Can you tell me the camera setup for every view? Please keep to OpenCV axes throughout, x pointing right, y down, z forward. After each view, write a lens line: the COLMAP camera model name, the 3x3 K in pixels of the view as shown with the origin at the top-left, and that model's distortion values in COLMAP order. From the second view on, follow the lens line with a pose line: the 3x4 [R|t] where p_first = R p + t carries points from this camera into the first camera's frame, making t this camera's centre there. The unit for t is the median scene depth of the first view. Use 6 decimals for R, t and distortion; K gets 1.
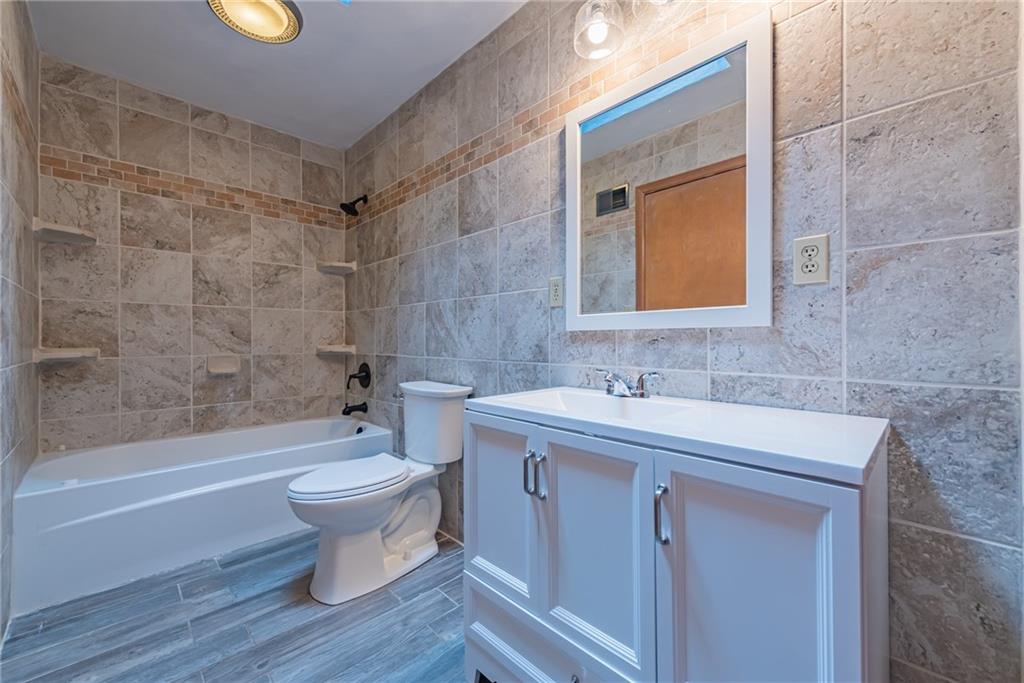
lens RADIAL K [[408.4, 0, 513.6], [0, 408.4, 333.8], [0, 0, 1]] dist [0.001957, 0.000048]
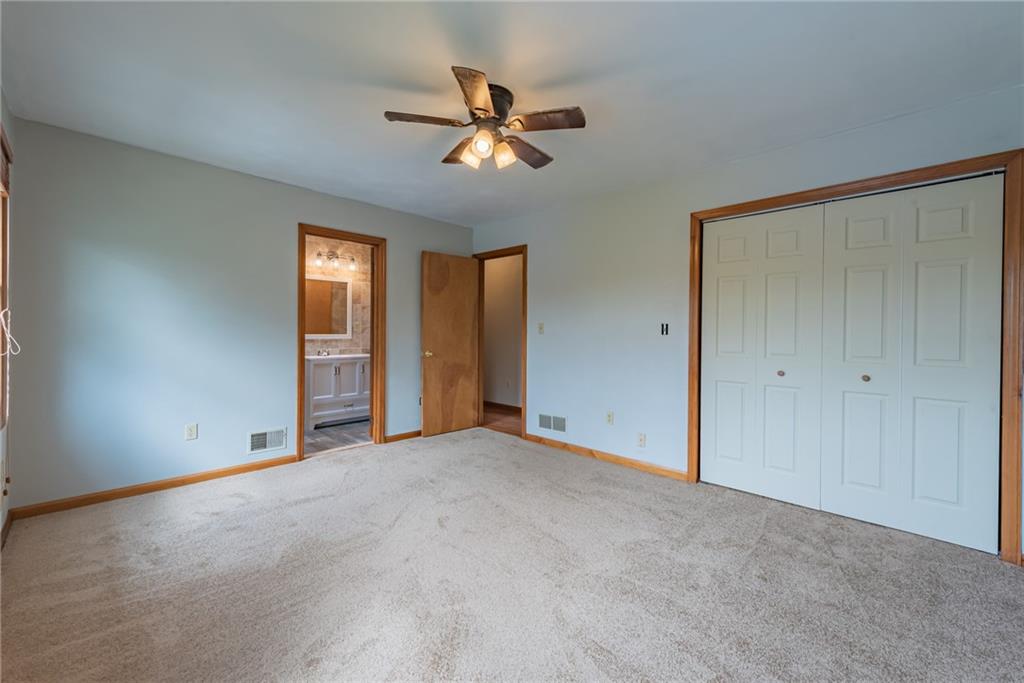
lens RADIAL K [[408.4, 0, 513.6], [0, 408.4, 333.8], [0, 0, 1]] dist [0.001957, 0.000048]
pose [[-0.029389, -0.001553, 0.999567, -4.391823], [-0.016614, 0.999861, 0.001065, -0.112333], [-0.999430, -0.016575, -0.029411, -0.854347]]
